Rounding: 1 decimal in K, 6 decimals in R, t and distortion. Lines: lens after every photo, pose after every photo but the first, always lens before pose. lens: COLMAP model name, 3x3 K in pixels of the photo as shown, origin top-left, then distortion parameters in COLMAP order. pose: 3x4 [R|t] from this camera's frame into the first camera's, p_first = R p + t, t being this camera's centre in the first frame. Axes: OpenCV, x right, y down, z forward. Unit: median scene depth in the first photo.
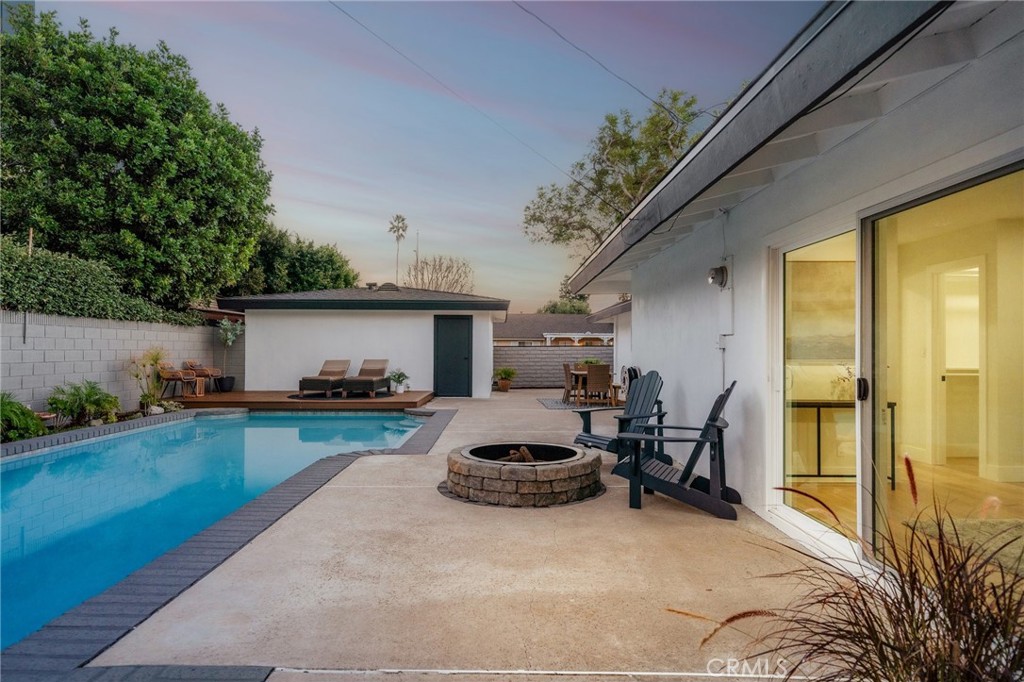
lens RADIAL K [[600.6, 0, 512.0], [0, 600.6, 341.0], [0, 0, 1]] dist [0.002925, 0.000549]
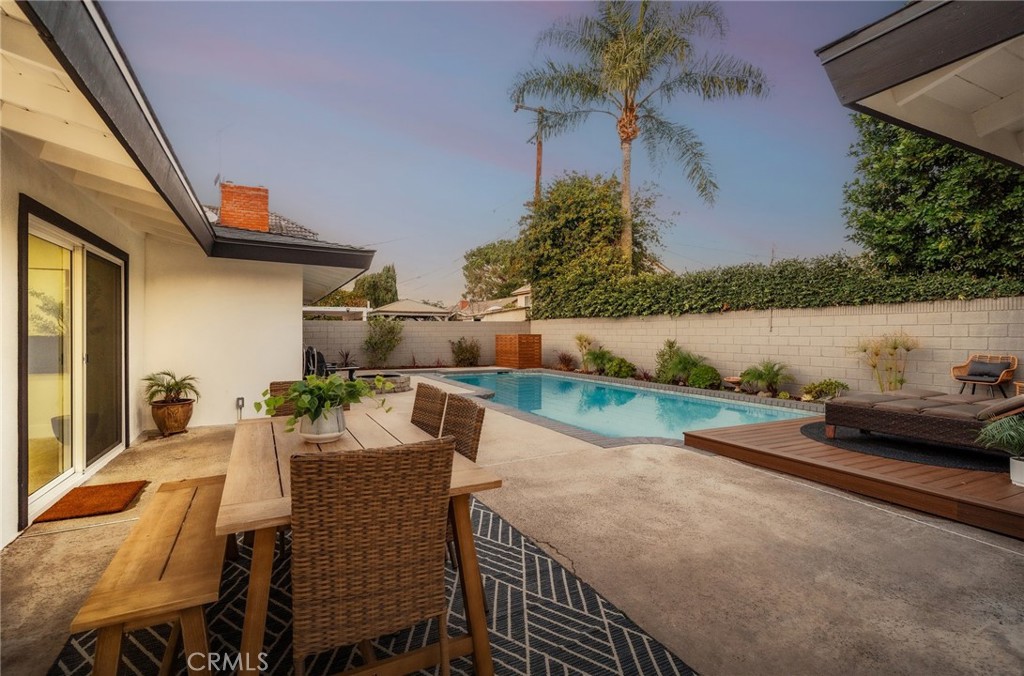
lens RADIAL K [[482.7, 0, 512.0], [0, 482.7, 338.0], [0, 0, 1]] dist [-0.000289, -0.000096]
pose [[-0.901196, 0.000944, -0.433410, 0.140521], [0.003773, 0.999977, -0.005668, 0.015333], [0.433394, -0.006743, -0.901179, 1.142223]]
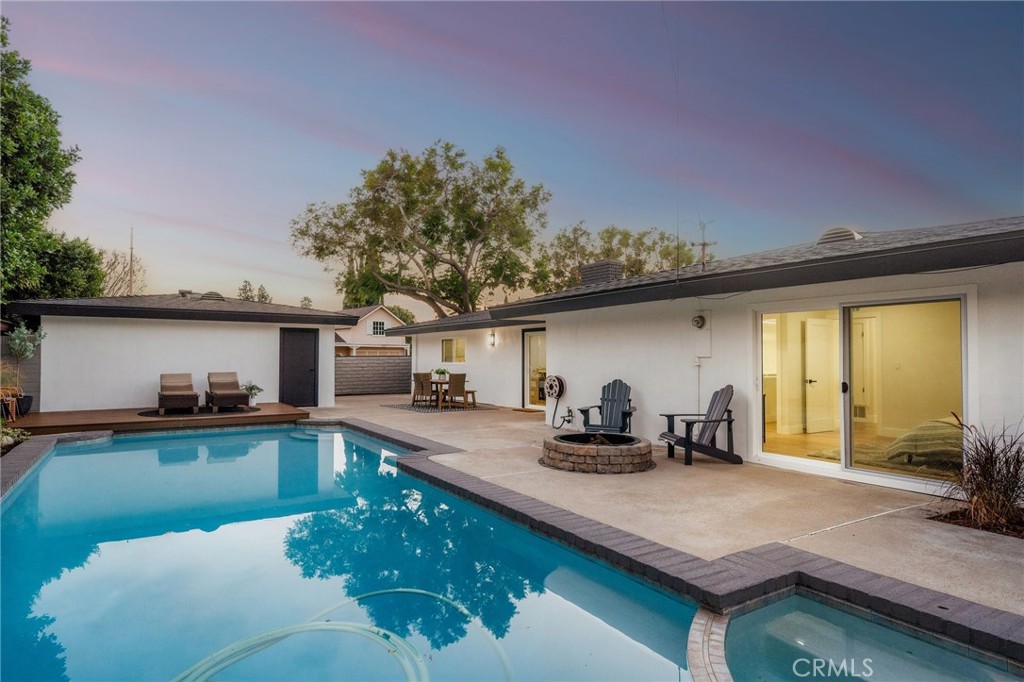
lens RADIAL K [[558.2, 0, 512.0], [0, 558.2, 341.0], [0, 0, 1]] dist [0.001605, 0.000332]
pose [[0.846481, 0.013498, 0.532247, -0.332956], [-0.007013, 0.999875, -0.014203, -0.010987], [-0.532372, 0.008290, 0.846470, -0.010571]]
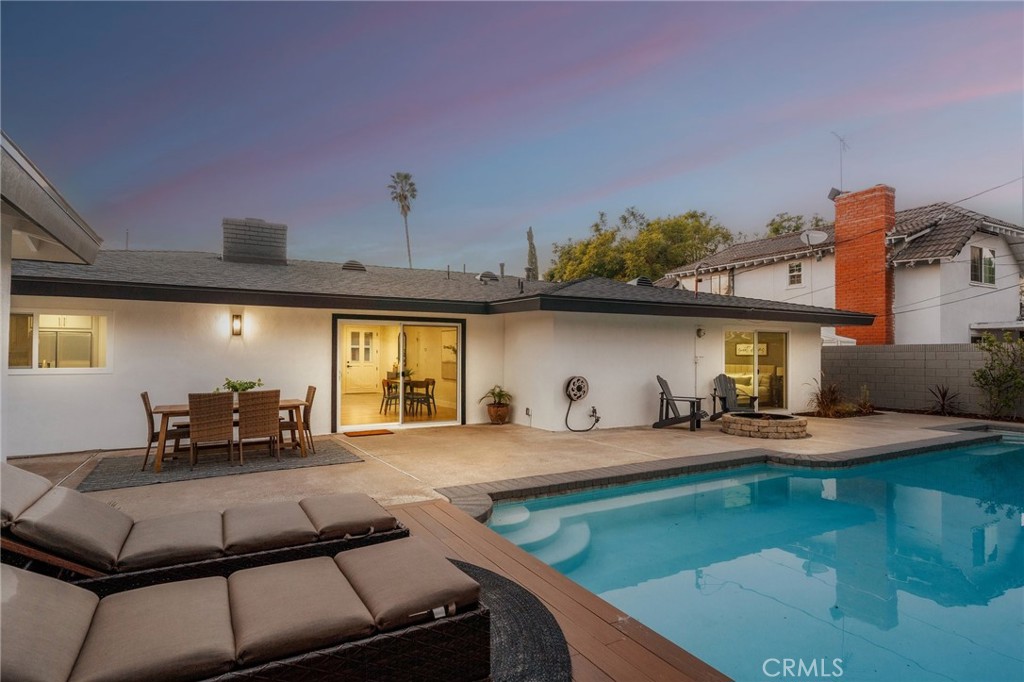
lens RADIAL K [[539.3, 0, 512.0], [0, 539.3, 341.0], [0, 0, 1]] dist [0.003965, 0.000246]
pose [[-0.470252, 0.025975, 0.882150, -0.444113], [-0.015328, 0.999176, -0.037592, 0.006543], [-0.882399, -0.031200, -0.469466, 0.978959]]
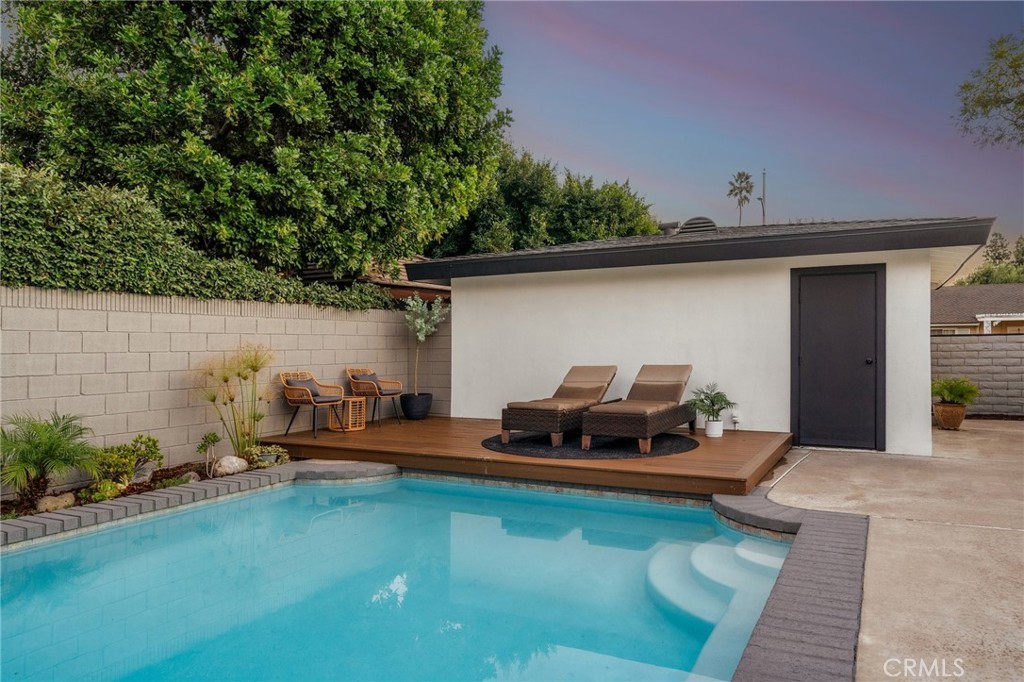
lens RADIAL K [[682.0, 0, 518.4], [0, 682.0, 360.6], [0, 0, 1]] dist [0.000389, -0.001087]
pose [[0.873716, -0.000160, -0.486436, -0.064297], [0.018890, 0.999257, 0.033601, 0.006369], [0.486069, -0.038546, 0.873070, 0.486457]]
